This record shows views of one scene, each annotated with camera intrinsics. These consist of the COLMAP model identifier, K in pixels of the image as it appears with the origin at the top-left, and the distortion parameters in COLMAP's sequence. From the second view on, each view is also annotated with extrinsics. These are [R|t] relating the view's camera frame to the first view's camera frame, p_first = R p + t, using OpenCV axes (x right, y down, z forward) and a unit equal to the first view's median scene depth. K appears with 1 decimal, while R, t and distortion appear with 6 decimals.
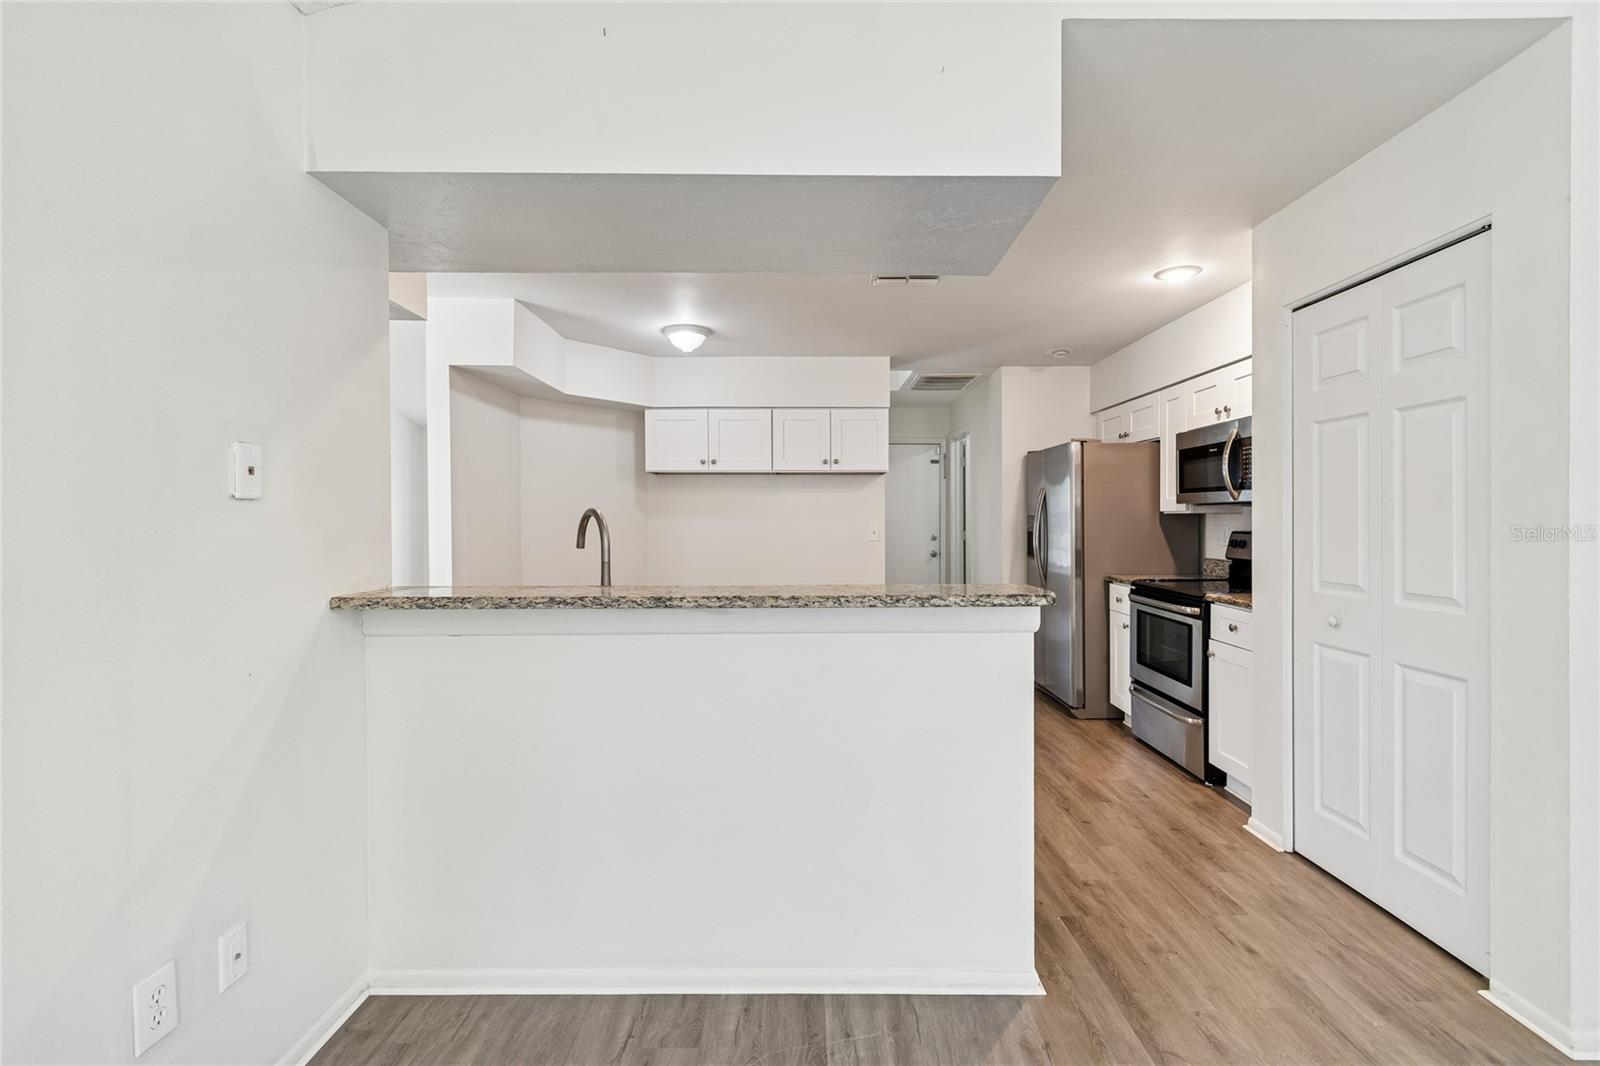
lens RADIAL K [[711.7, 0, 807.6], [0, 711.7, 532.9], [0, 0, 1]] dist [0.009745, -0.003473]
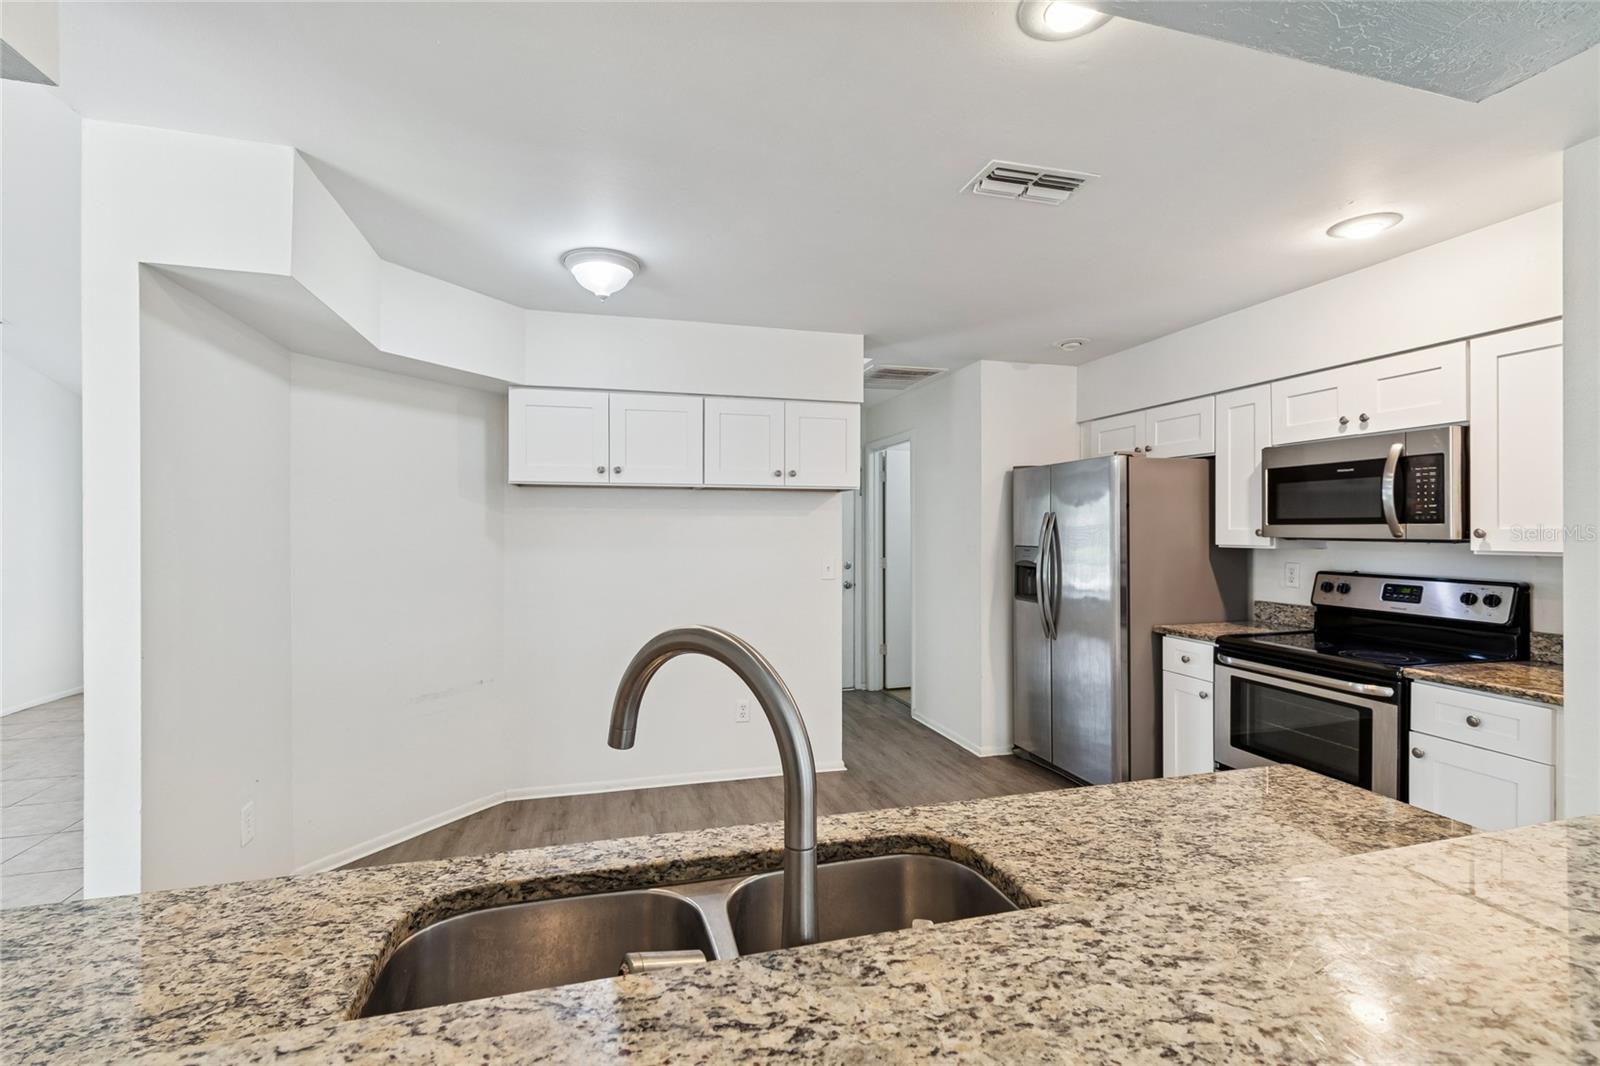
lens RADIAL K [[711.7, 0, 804.5], [0, 711.7, 537.6], [0, 0, 1]] dist [0.009745, -0.003473]
pose [[0.963960, -0.002998, 0.266032, -0.174720], [0.005703, 0.999940, -0.009397, -0.034931], [-0.265987, 0.010576, 0.963918, 0.369153]]
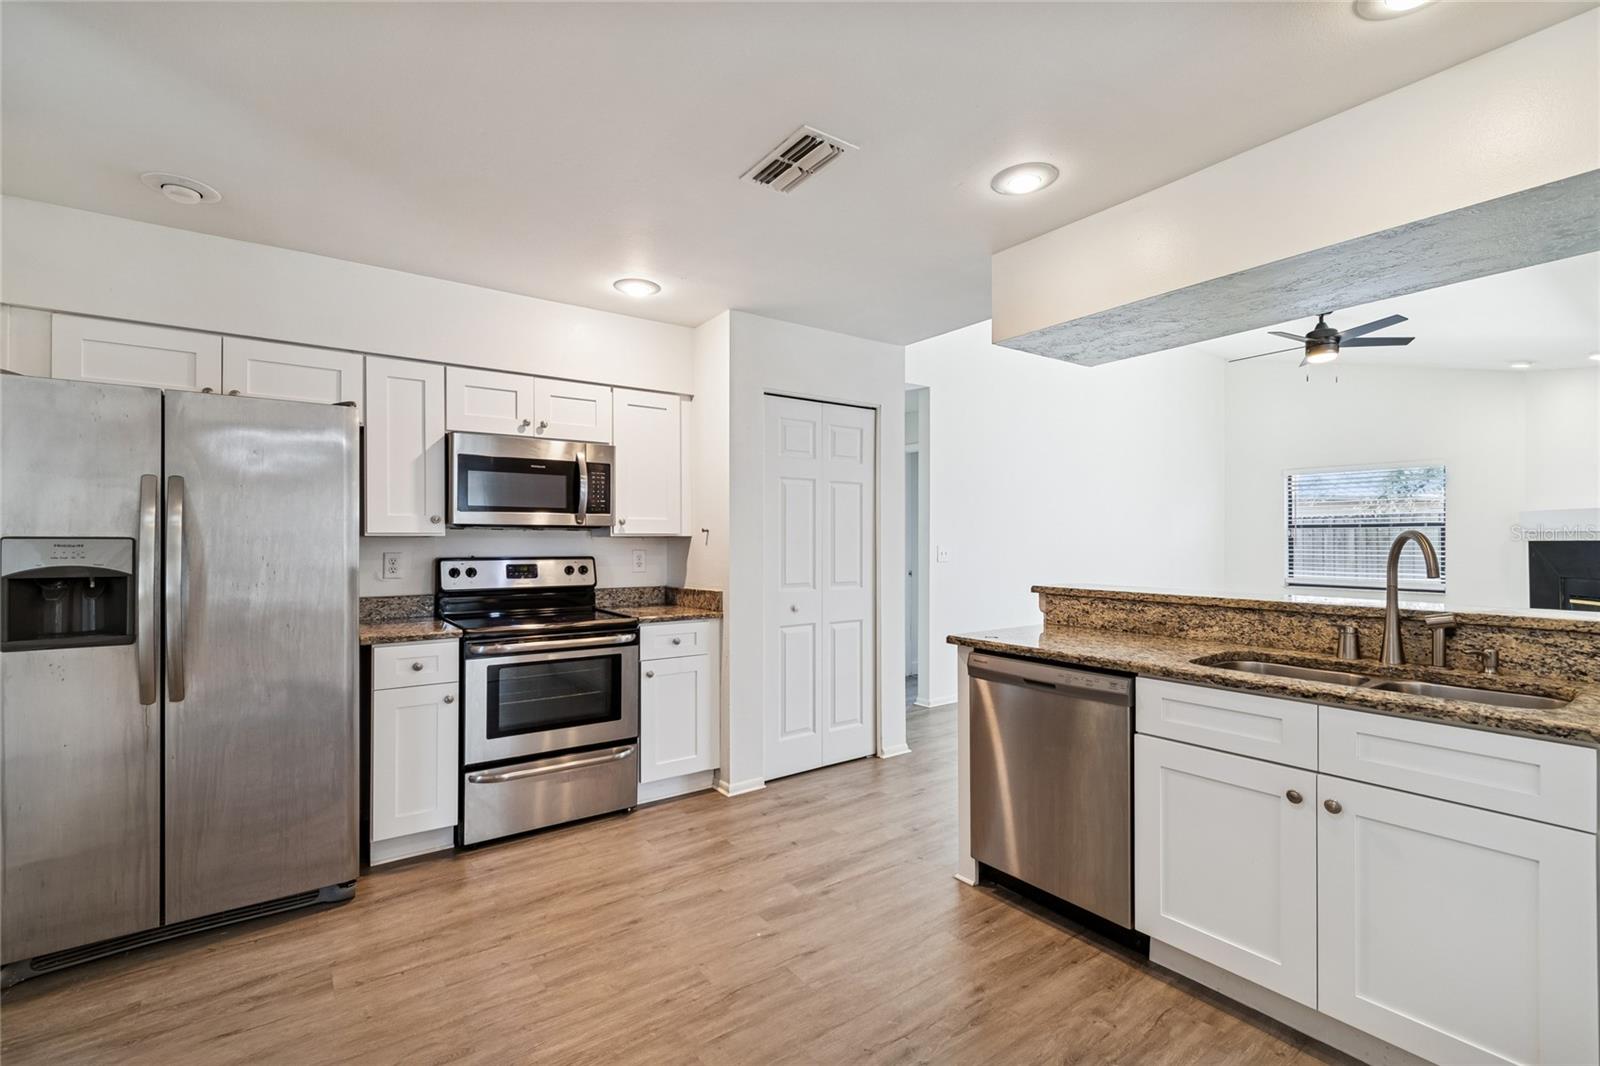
lens RADIAL K [[711.7, 0, 790.1], [0, 711.7, 546.7], [0, 0, 1]] dist [0.009745, -0.003473]
pose [[-0.573076, -0.006437, 0.819477, -0.304830], [0.019542, 0.999577, 0.021518, -0.025087], [-0.819269, 0.028345, -0.572708, 1.117413]]
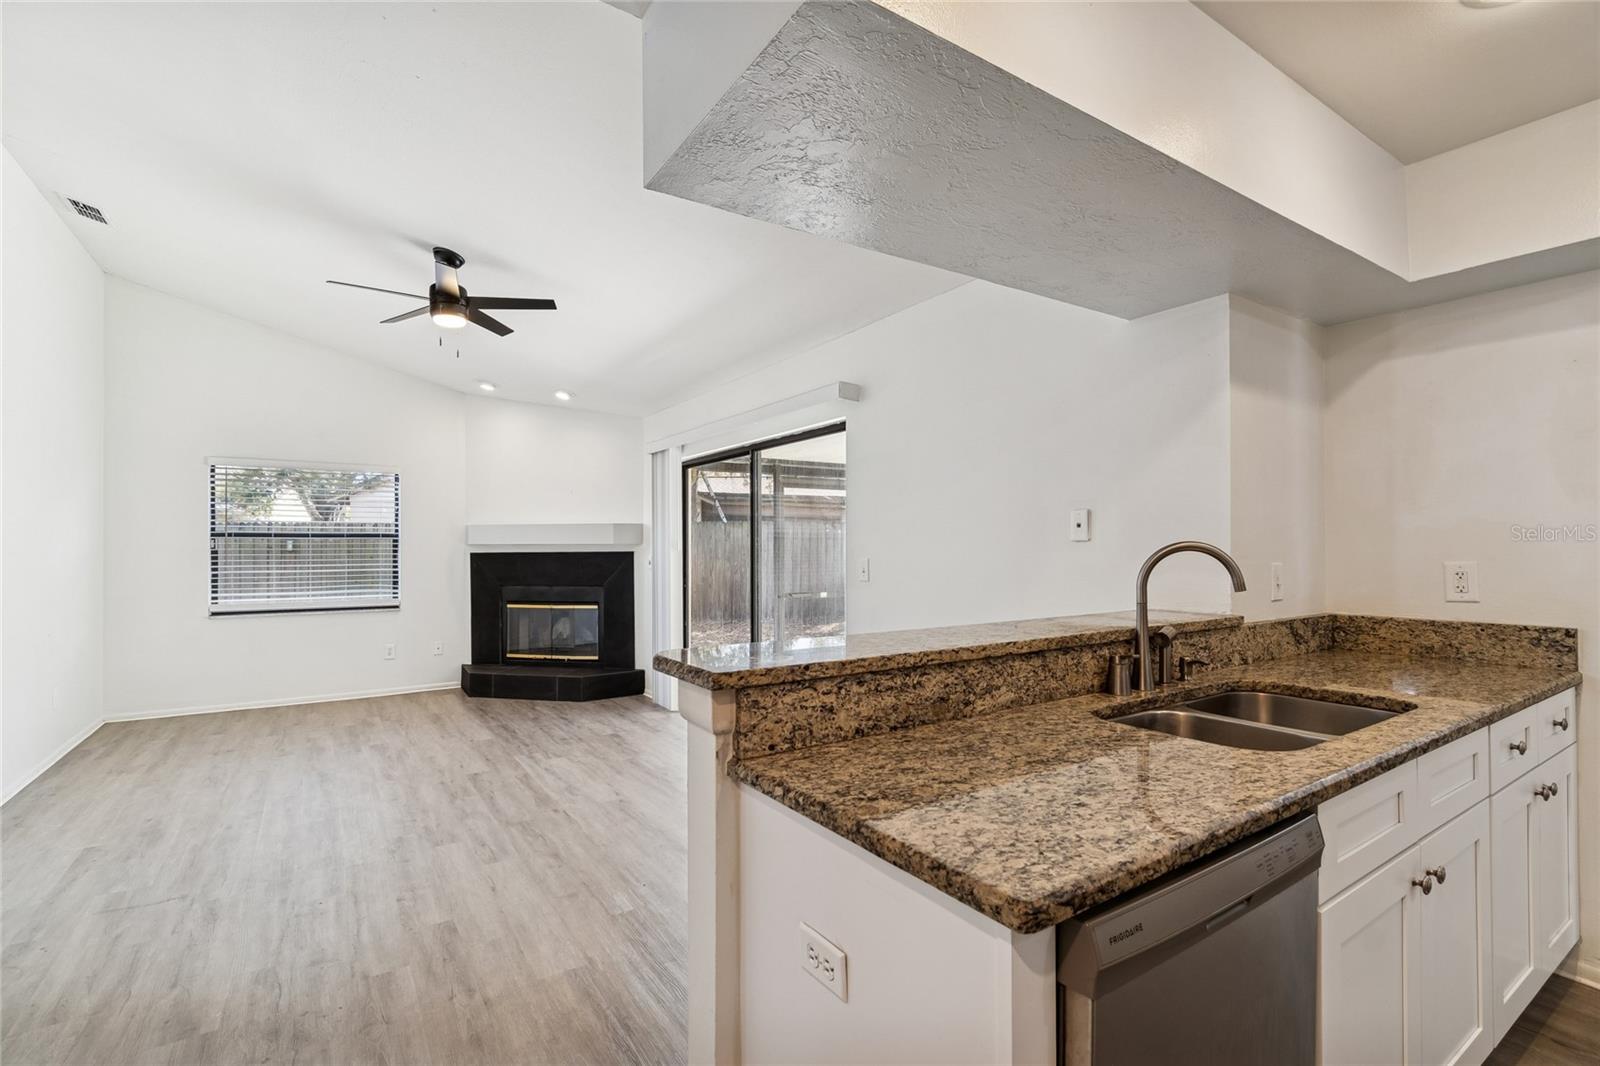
lens RADIAL K [[711.7, 0, 798.2], [0, 711.7, 546.9], [0, 0, 1]] dist [0.009745, -0.003473]
pose [[-0.835552, 0.003352, -0.549401, 0.280148], [-0.007120, 0.999831, 0.016928, -0.020210], [0.549365, 0.018056, -0.835387, 0.750564]]
